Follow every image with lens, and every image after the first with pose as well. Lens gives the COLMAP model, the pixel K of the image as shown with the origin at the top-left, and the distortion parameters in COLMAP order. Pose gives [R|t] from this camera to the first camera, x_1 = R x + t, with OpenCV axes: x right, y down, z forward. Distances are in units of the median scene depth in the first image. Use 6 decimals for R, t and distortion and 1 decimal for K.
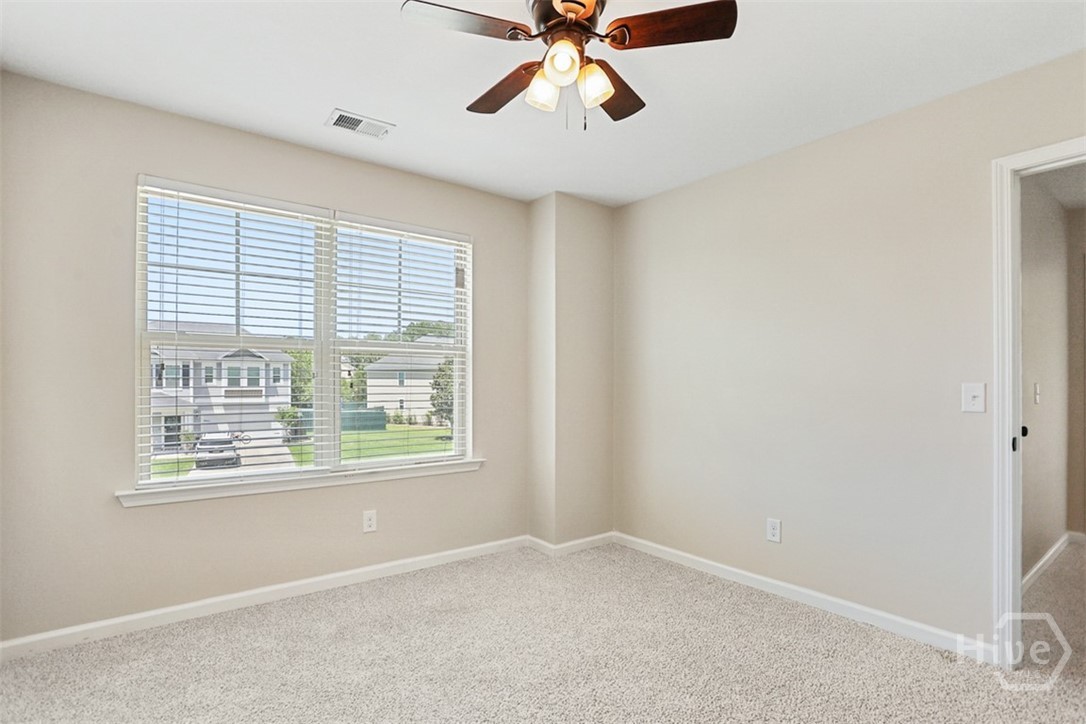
lens RADIAL K [[537.3, 0, 541.8], [0, 537.3, 384.6], [0, 0, 1]] dist [-0.037389, 0.011664]
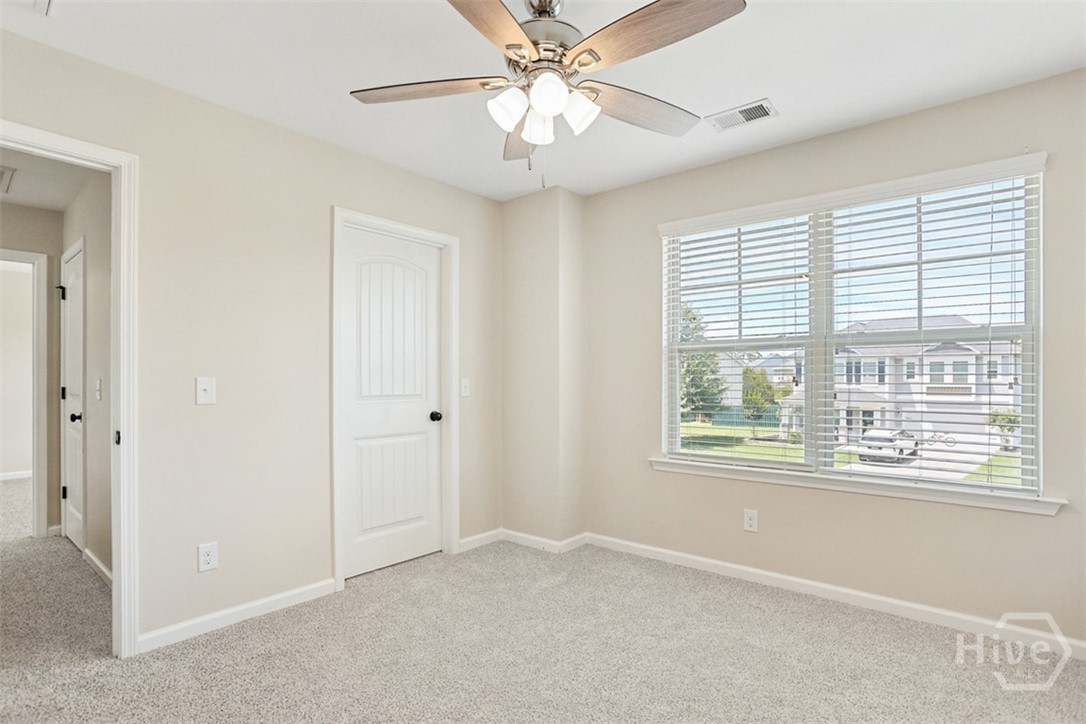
lens RADIAL K [[537.3, 0, 548.8], [0, 537.3, 379.2], [0, 0, 1]] dist [-0.037389, 0.011664]
pose [[0.222992, 0.000063, -0.974820, 0.171332], [-0.003361, 0.999994, -0.000704, -0.000437], [0.974814, 0.003434, 0.222991, 0.133780]]
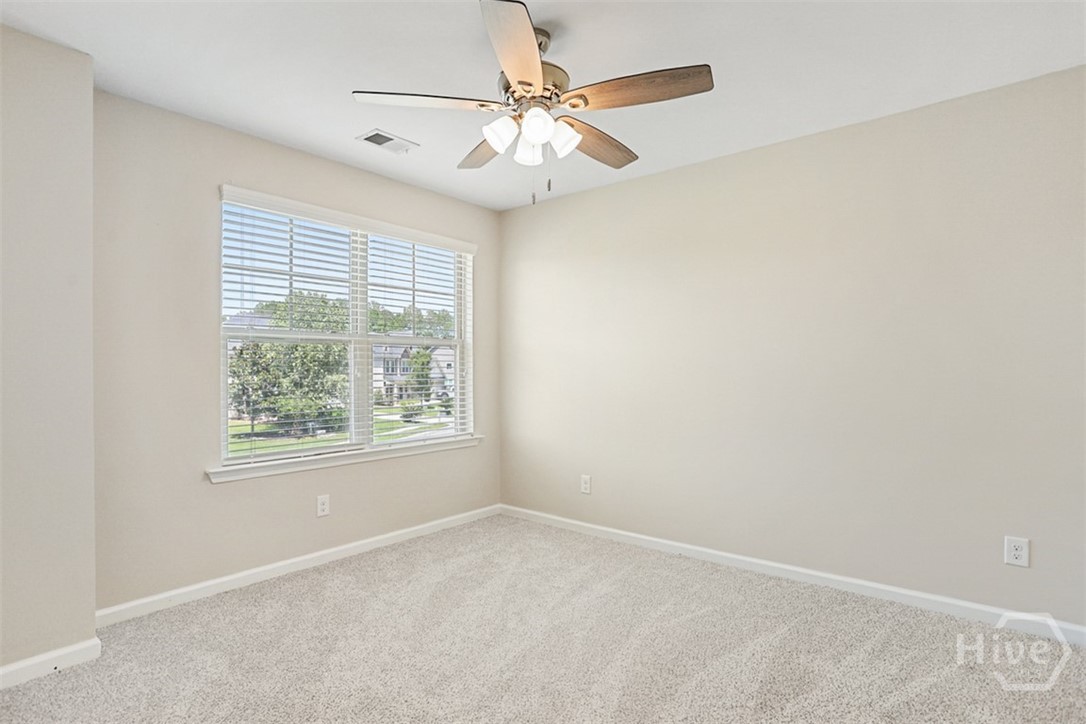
lens RADIAL K [[537.3, 0, 543.9], [0, 537.3, 367.7], [0, 0, 1]] dist [-0.037389, 0.011664]
pose [[0.977508, -0.005177, 0.210835, -0.477082], [0.006721, 0.999956, -0.006608, 0.000804], [-0.210791, 0.007876, 0.977499, -0.363935]]
